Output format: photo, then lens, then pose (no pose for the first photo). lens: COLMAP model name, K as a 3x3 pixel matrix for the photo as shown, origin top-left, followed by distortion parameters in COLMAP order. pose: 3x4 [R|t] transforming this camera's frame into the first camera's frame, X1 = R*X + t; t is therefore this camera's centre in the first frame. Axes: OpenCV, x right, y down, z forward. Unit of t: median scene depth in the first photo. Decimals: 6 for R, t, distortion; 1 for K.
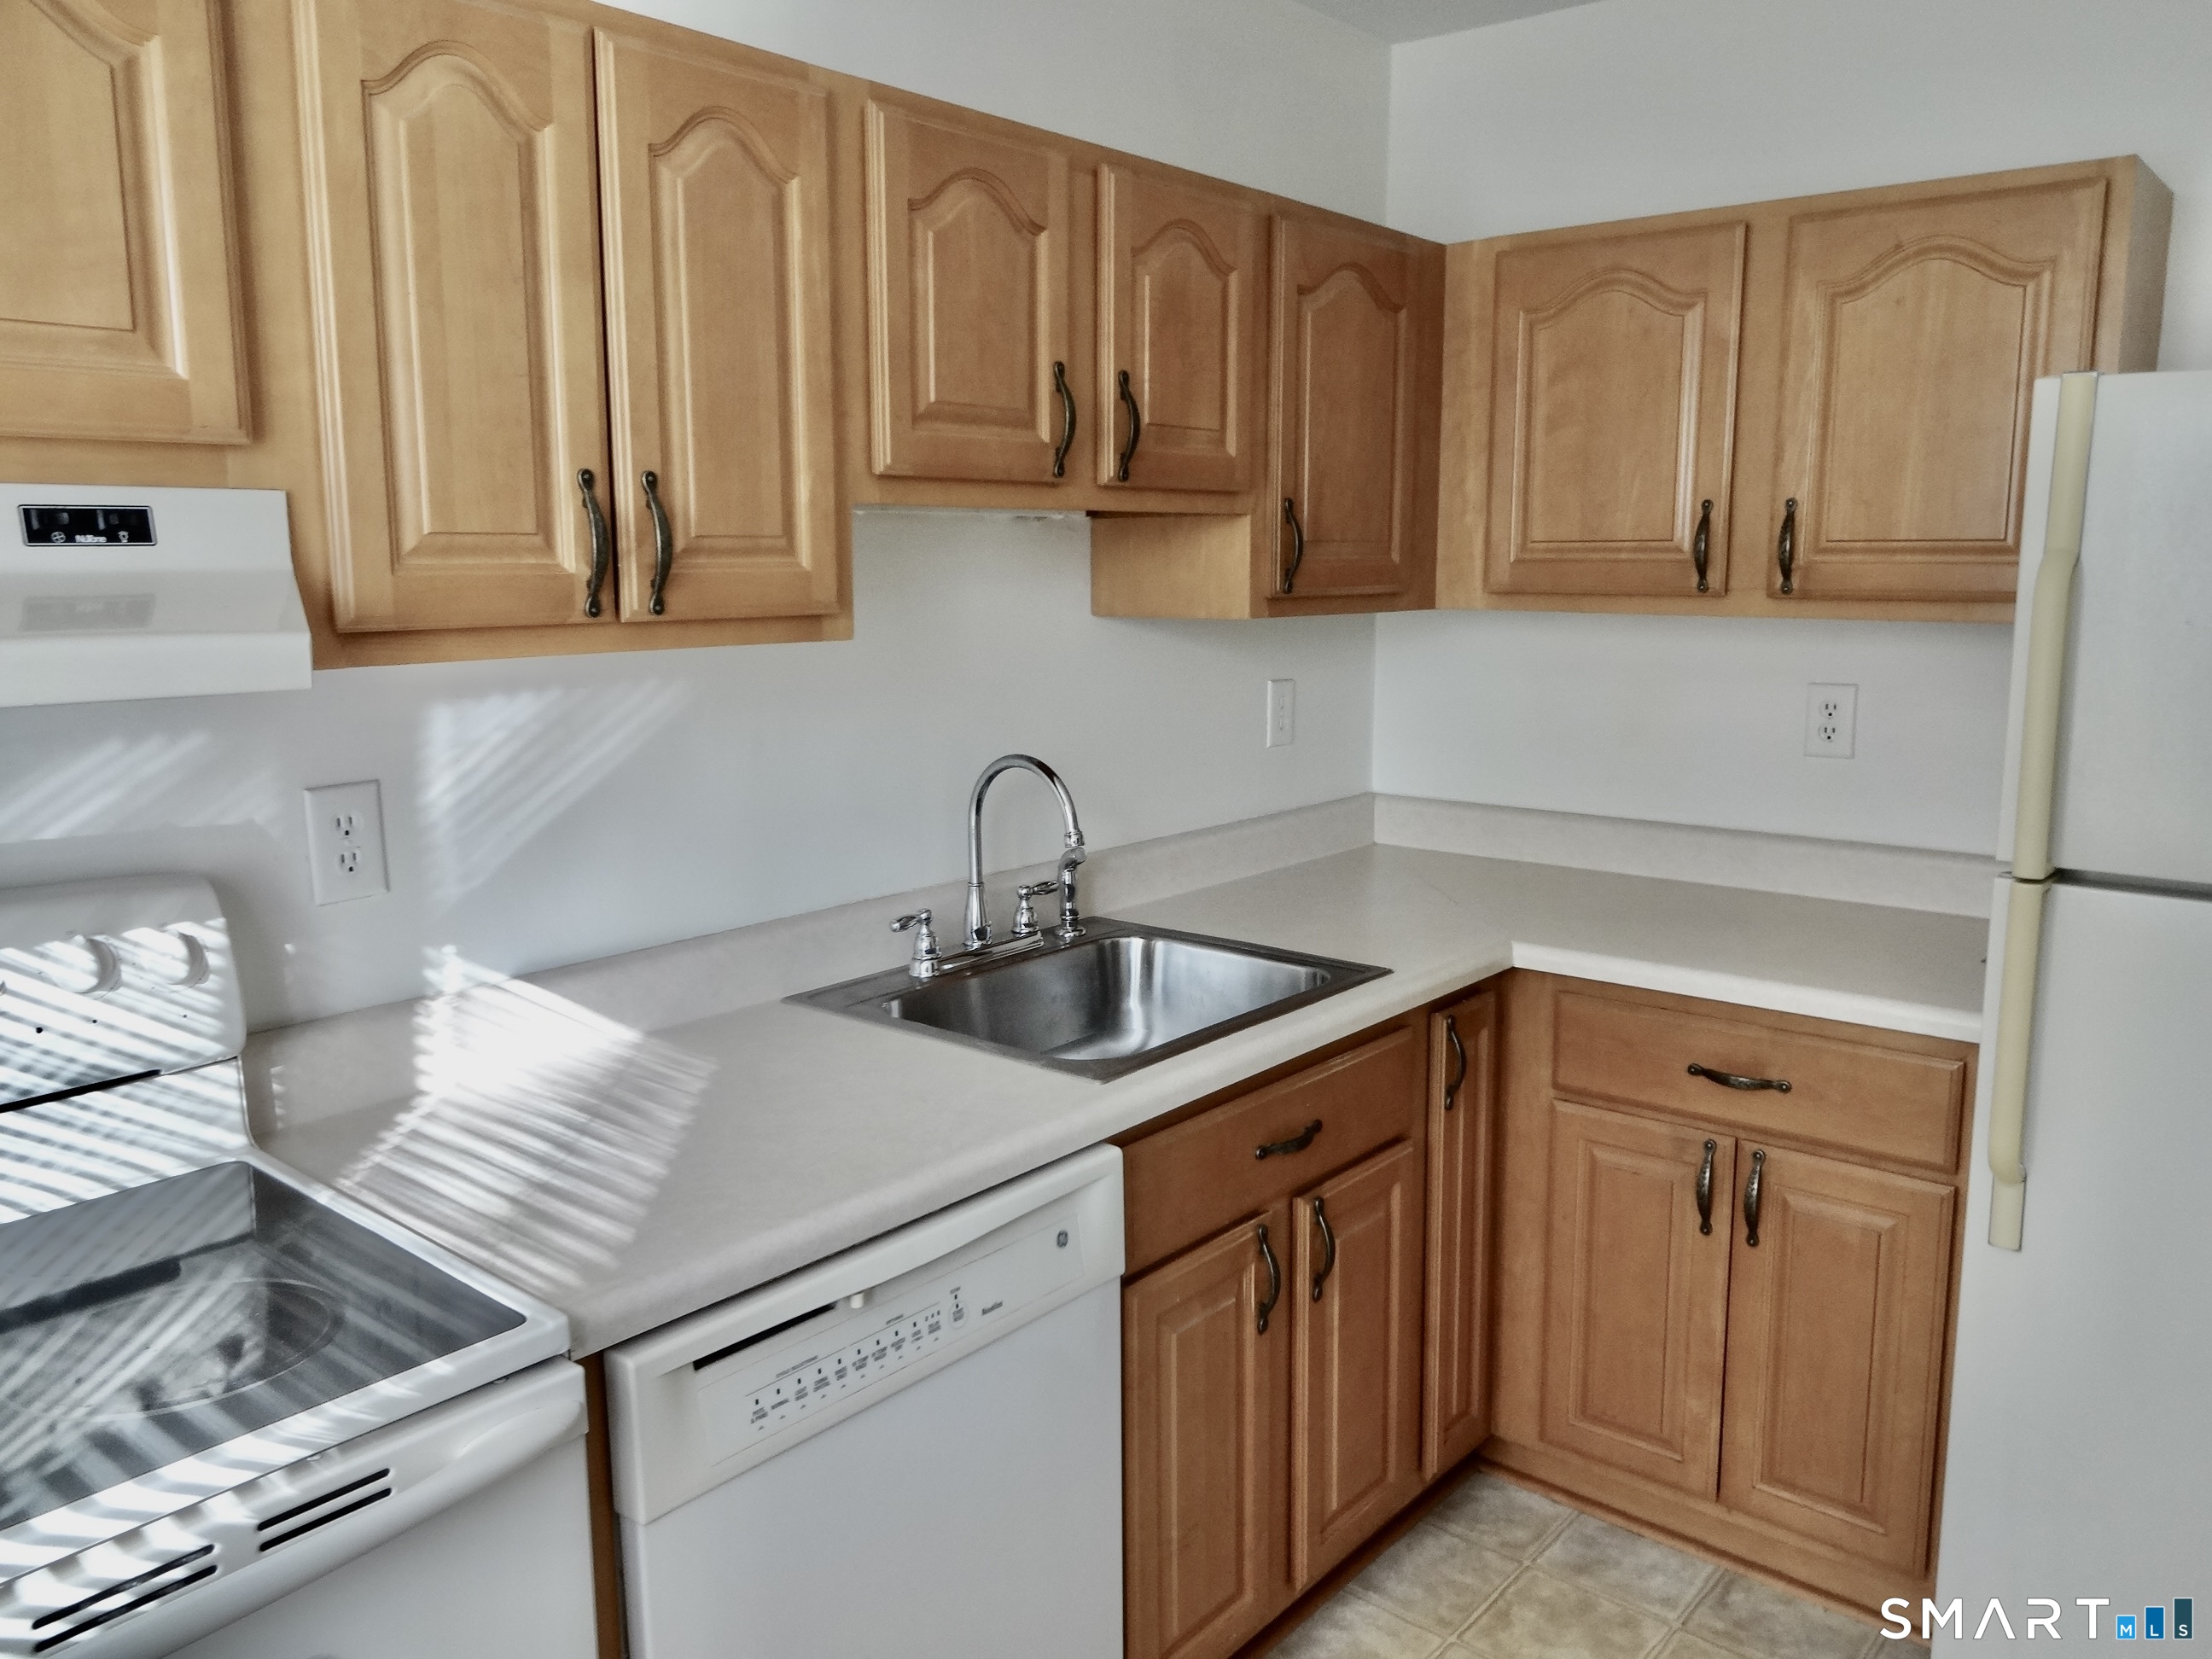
lens RADIAL K [[1660.9, 0, 1106.0], [0, 1660.9, 829.5], [0, 0, 1]] dist [0.002100, -0.007371]
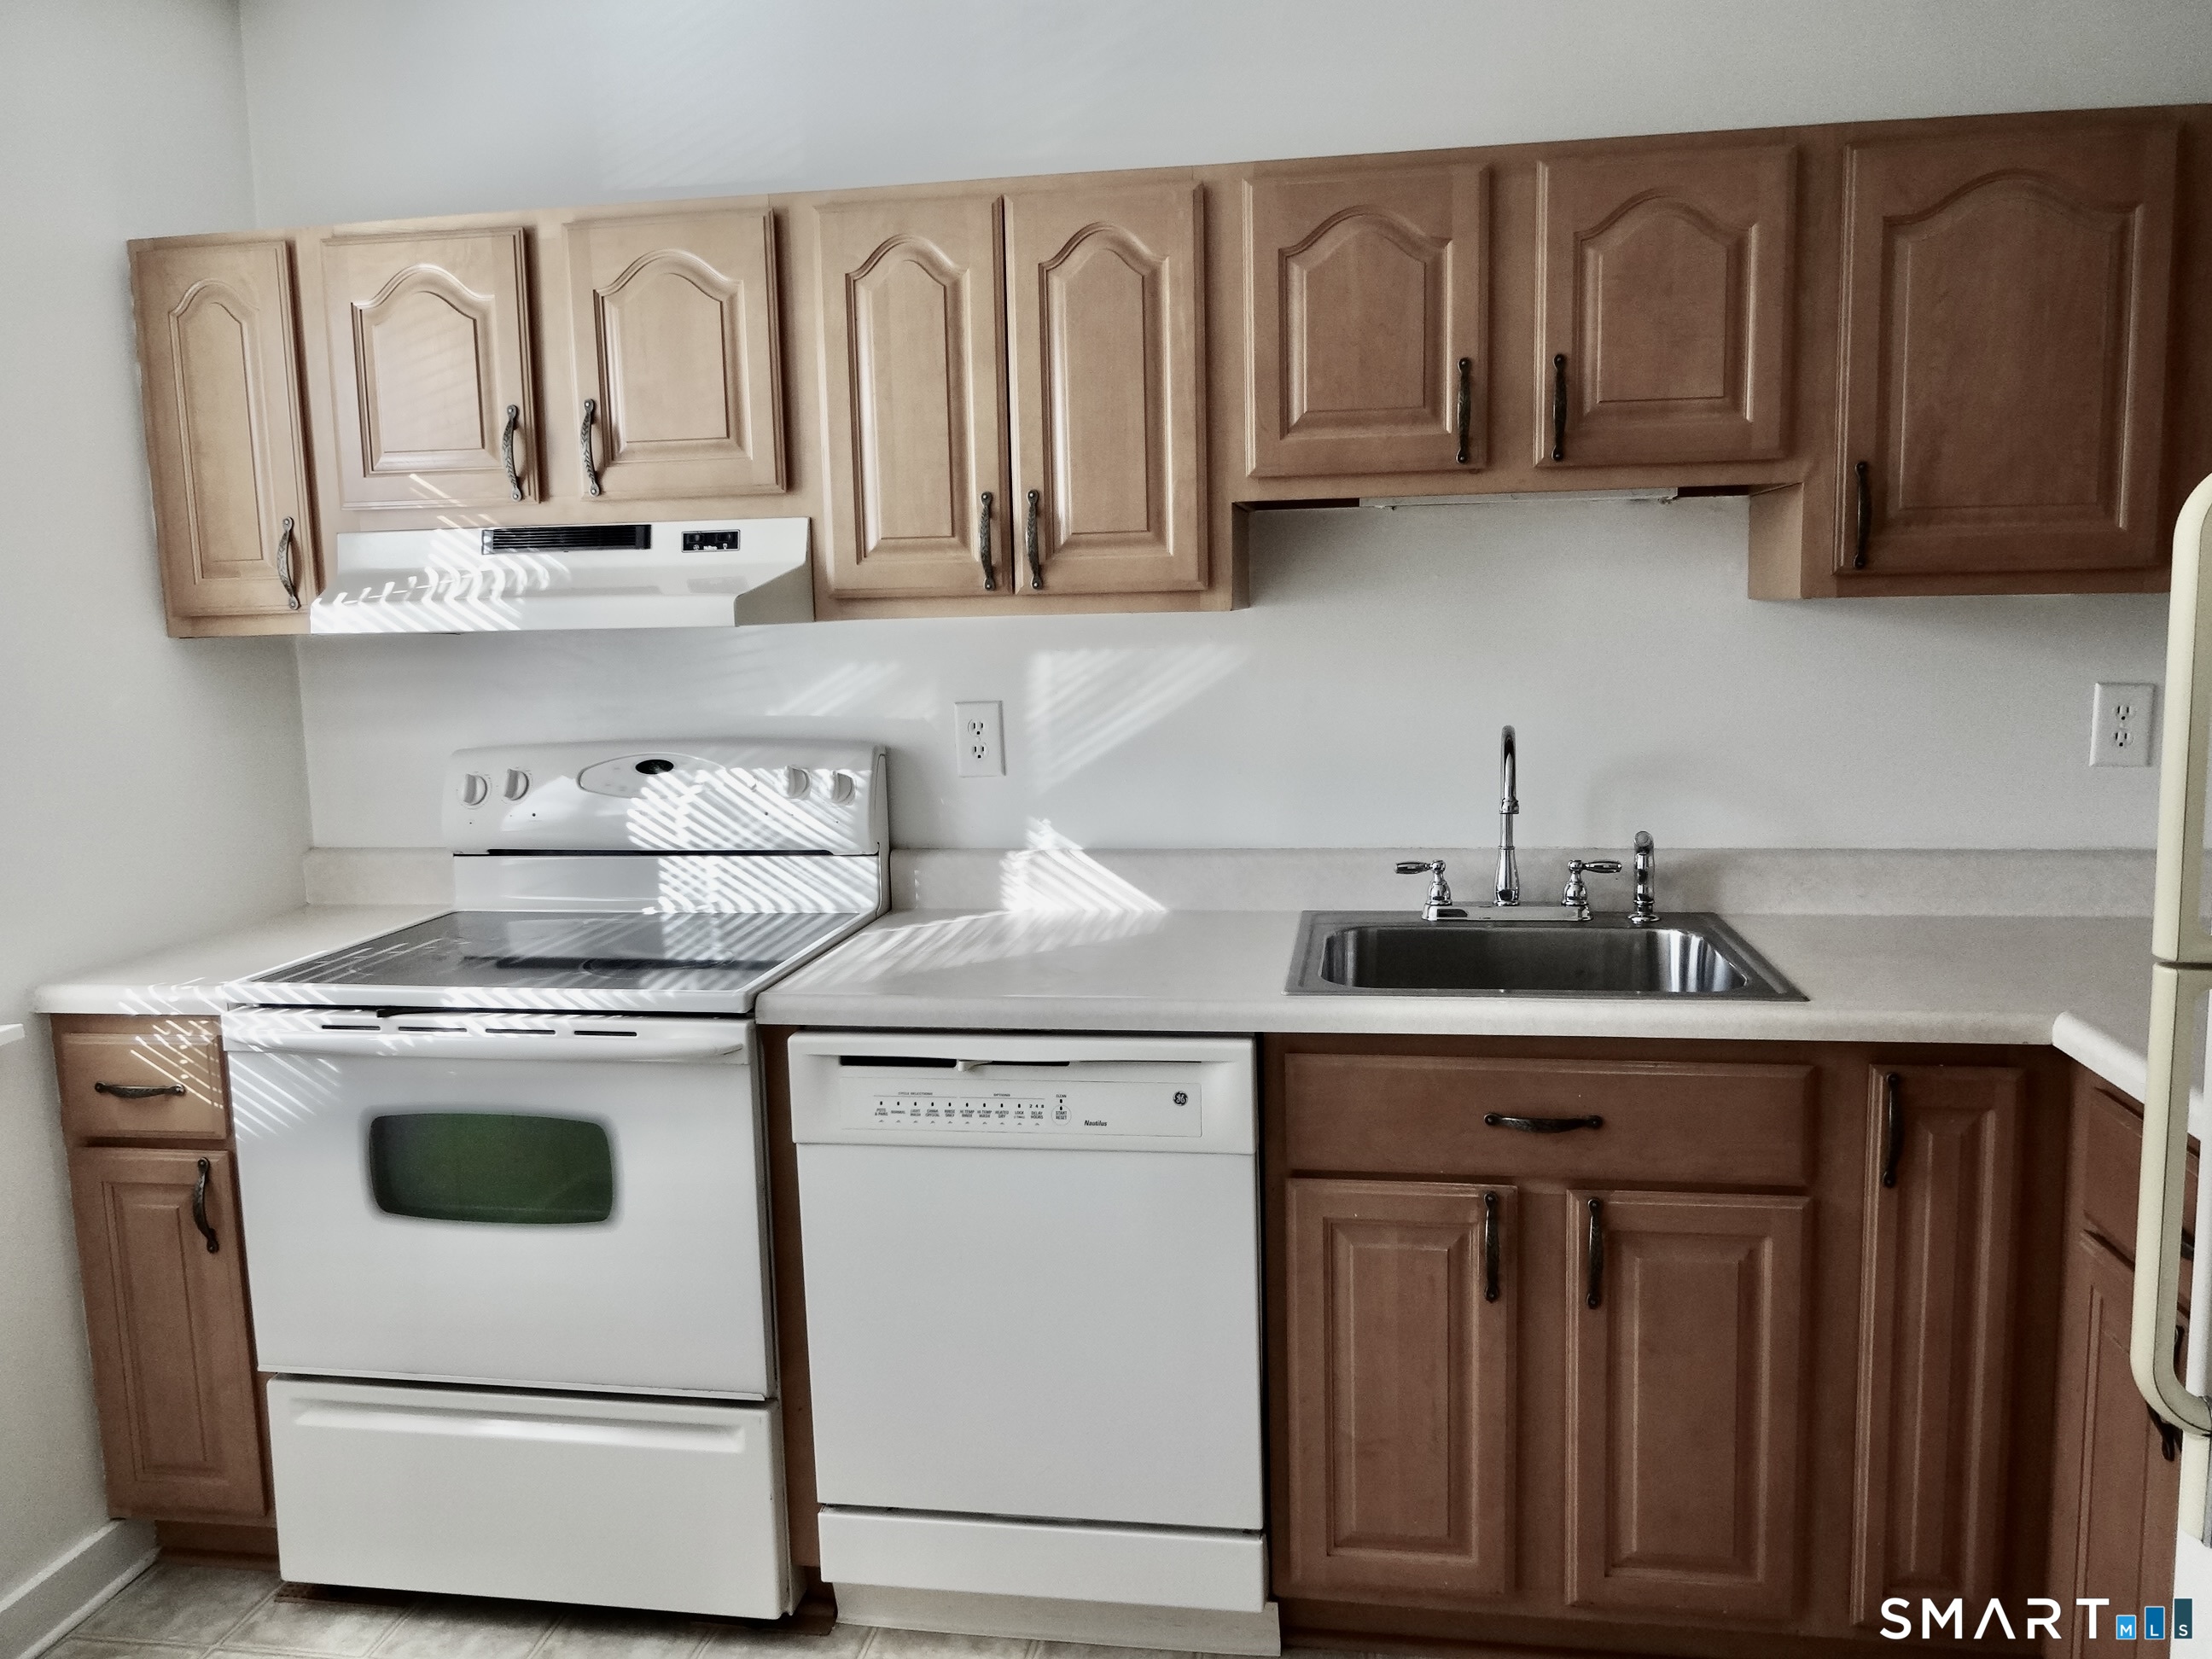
lens RADIAL K [[1660.9, 0, 1106.0], [0, 1660.9, 829.5], [0, 0, 1]] dist [0.002100, -0.007371]
pose [[0.509651, 0.111282, -0.853154, 0.993316], [-0.120184, 0.991086, 0.057478, -0.012888], [0.851946, 0.073242, 0.518482, 0.316453]]
